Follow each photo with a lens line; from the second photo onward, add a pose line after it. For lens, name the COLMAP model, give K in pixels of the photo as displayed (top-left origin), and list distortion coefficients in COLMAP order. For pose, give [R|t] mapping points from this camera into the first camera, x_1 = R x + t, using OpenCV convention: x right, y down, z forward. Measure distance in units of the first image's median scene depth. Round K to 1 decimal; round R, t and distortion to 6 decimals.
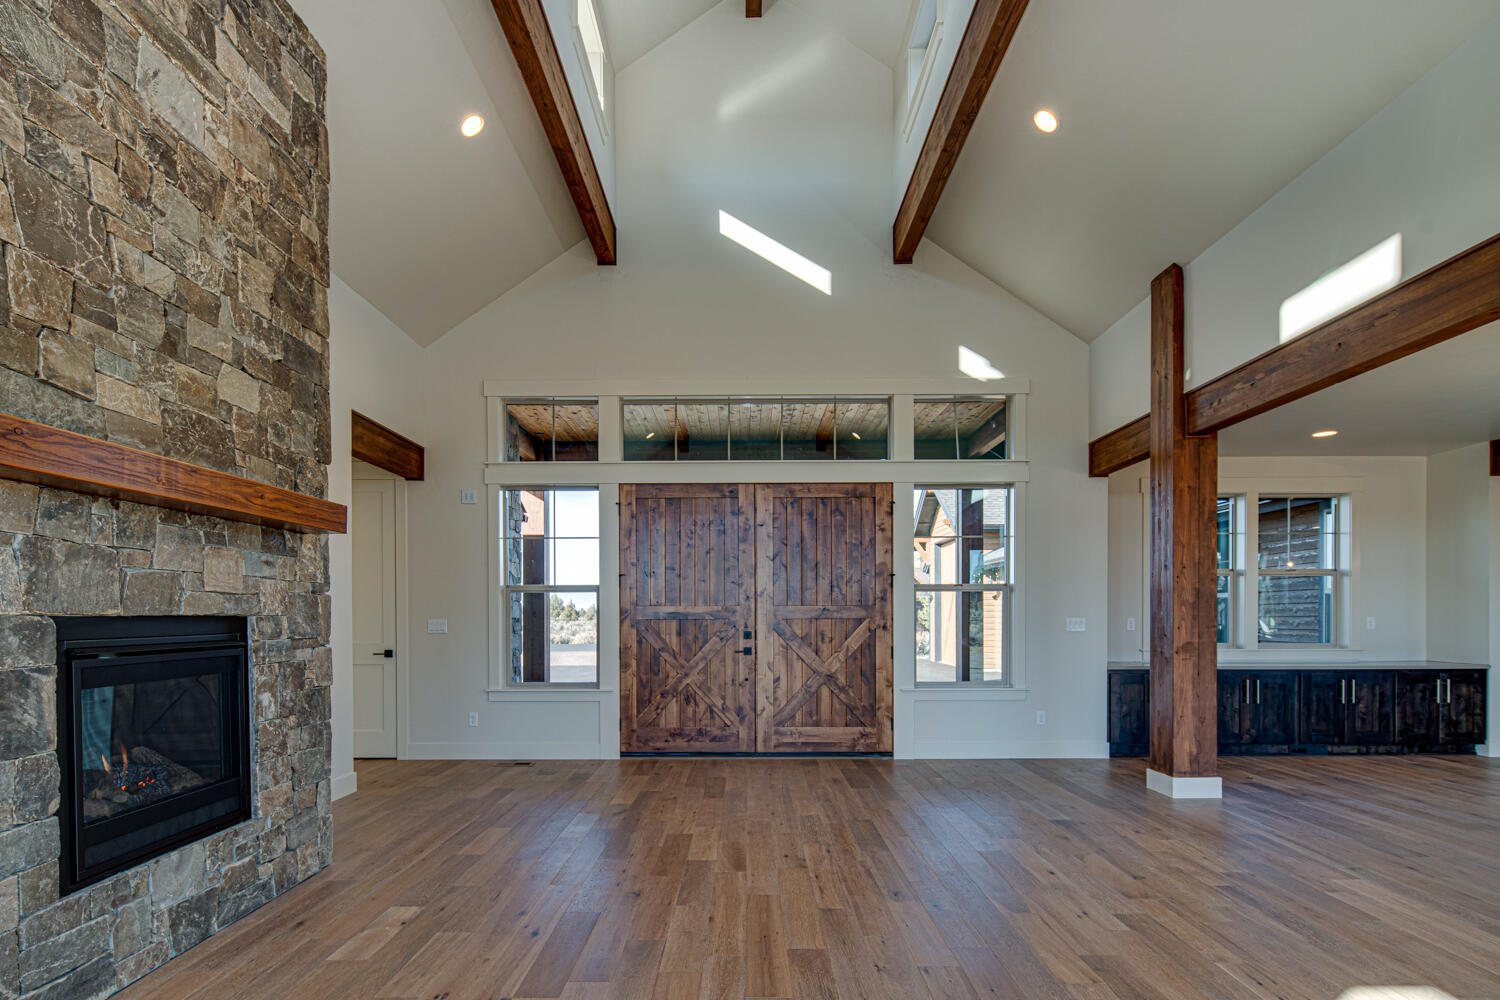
lens RADIAL K [[737.0, 0, 749.6], [0, 737.0, 624.1], [0, 0, 1]] dist [0.004441, -0.005125]
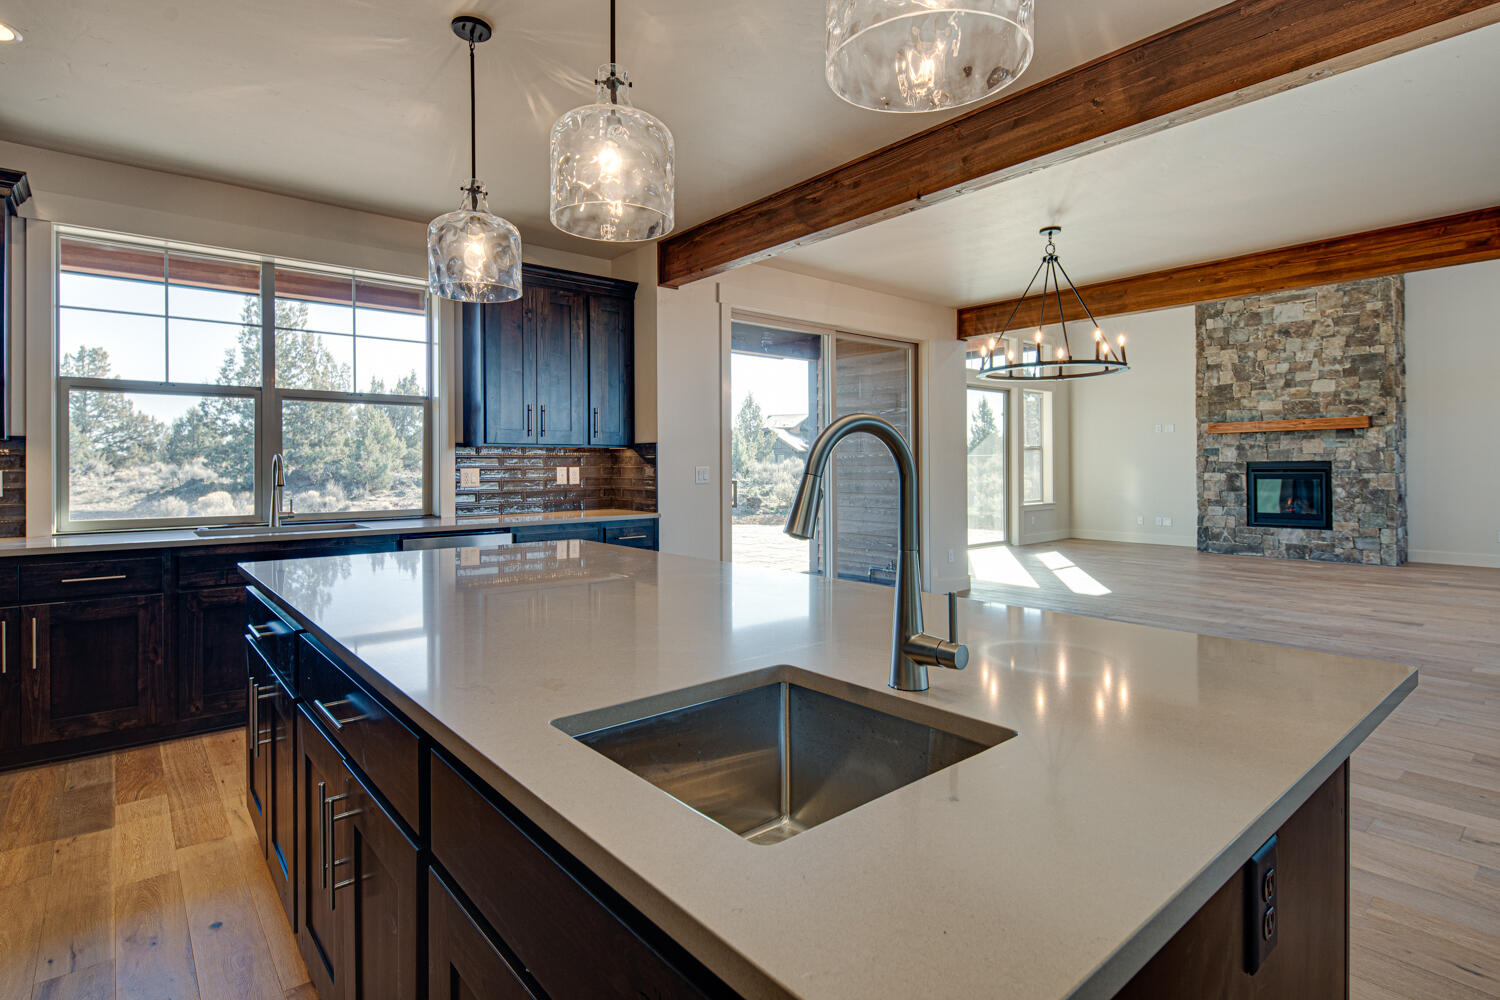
lens RADIAL K [[737.0, 0, 748.3], [0, 737.0, 469.5], [0, 0, 1]] dist [0.004441, -0.005125]
pose [[-0.752864, 0.013009, -0.658047, 1.456795], [0.004552, 0.999884, 0.014559, -0.014559], [0.658160, 0.007965, -0.752836, 0.818997]]
